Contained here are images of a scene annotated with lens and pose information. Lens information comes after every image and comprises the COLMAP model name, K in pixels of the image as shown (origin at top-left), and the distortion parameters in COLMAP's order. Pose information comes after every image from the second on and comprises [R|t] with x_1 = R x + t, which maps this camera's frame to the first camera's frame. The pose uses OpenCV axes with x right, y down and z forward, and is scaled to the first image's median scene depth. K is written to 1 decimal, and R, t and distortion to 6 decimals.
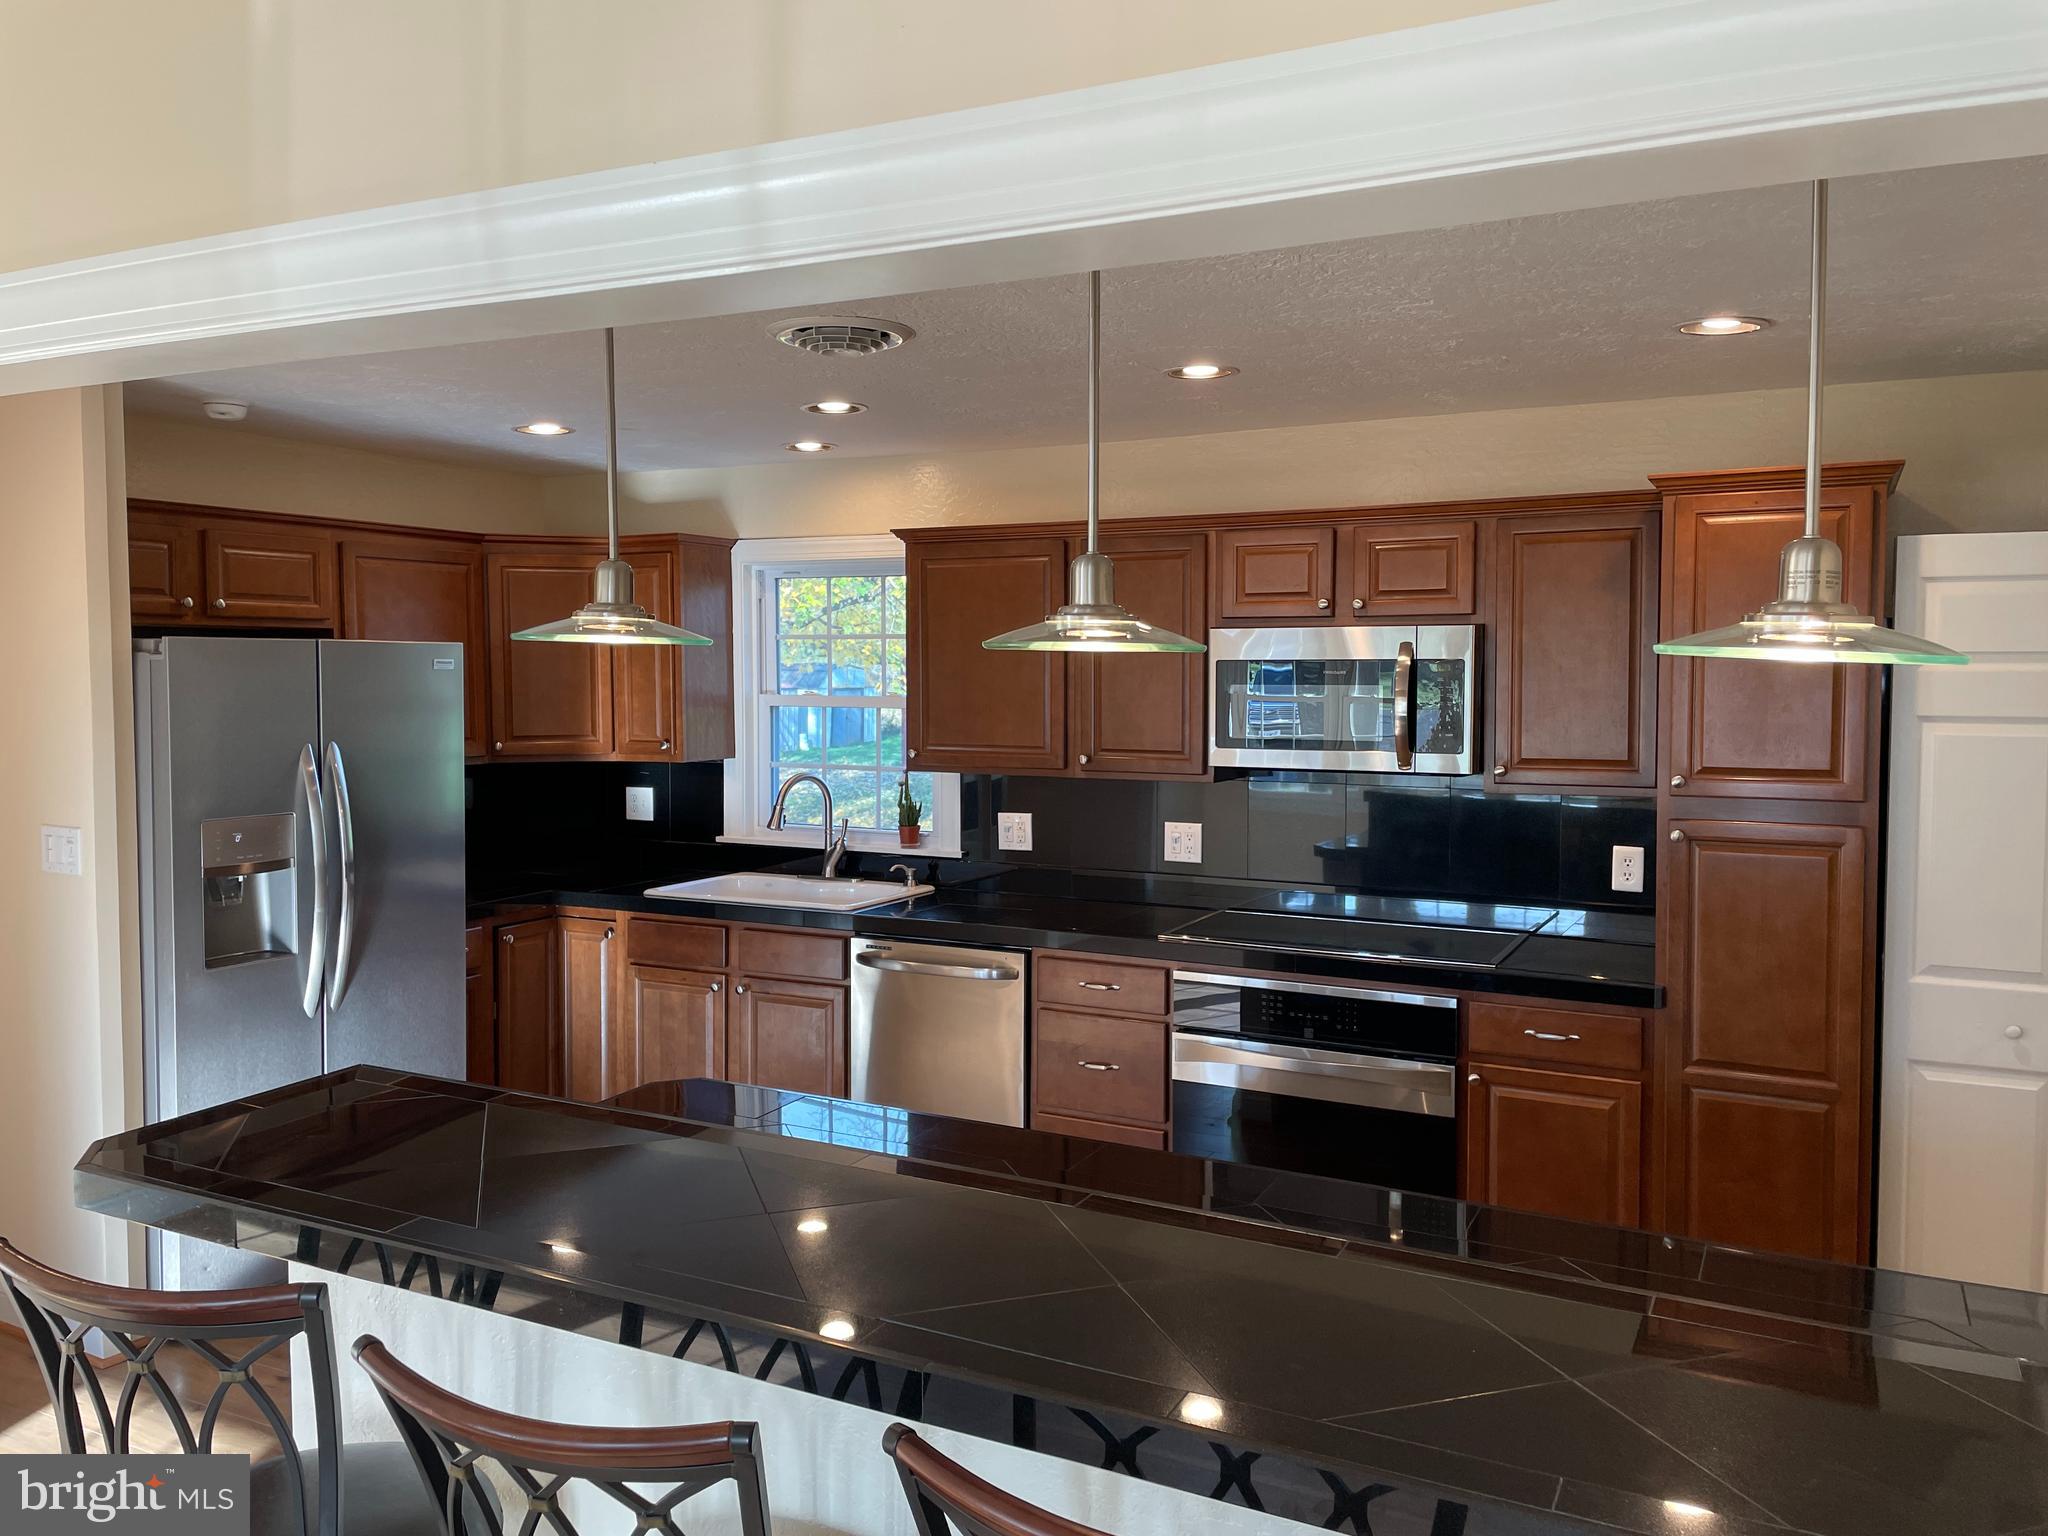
lens RADIAL K [[1546.6, 0, 1013.5], [0, 1546.6, 722.2], [0, 0, 1]] dist [0.056354, -0.060788]
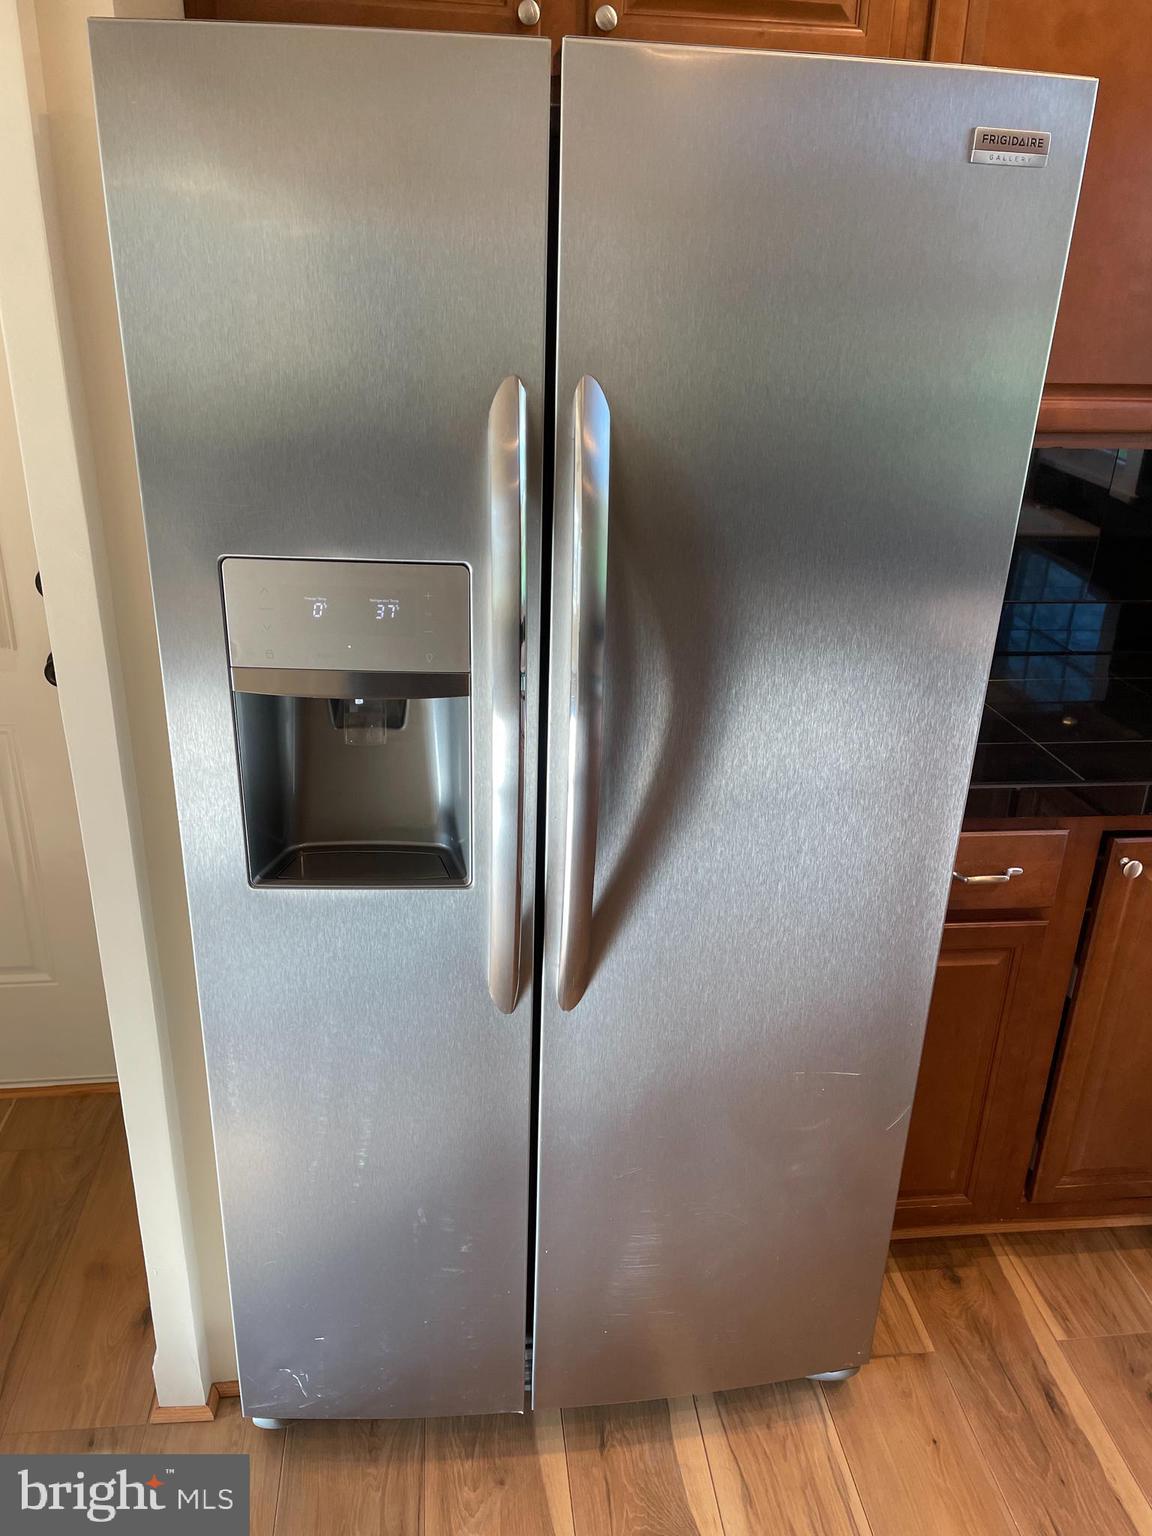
lens RADIAL K [[1160.0, 0, 587.8], [0, 1160.0, 765.5], [0, 0, 1]] dist [0.056354, -0.060788]
pose [[0.568633, 0.343972, -0.747221, -0.184068], [-0.060955, 0.923497, 0.378732, -0.005293], [0.820330, -0.169812, 0.546098, 0.741961]]
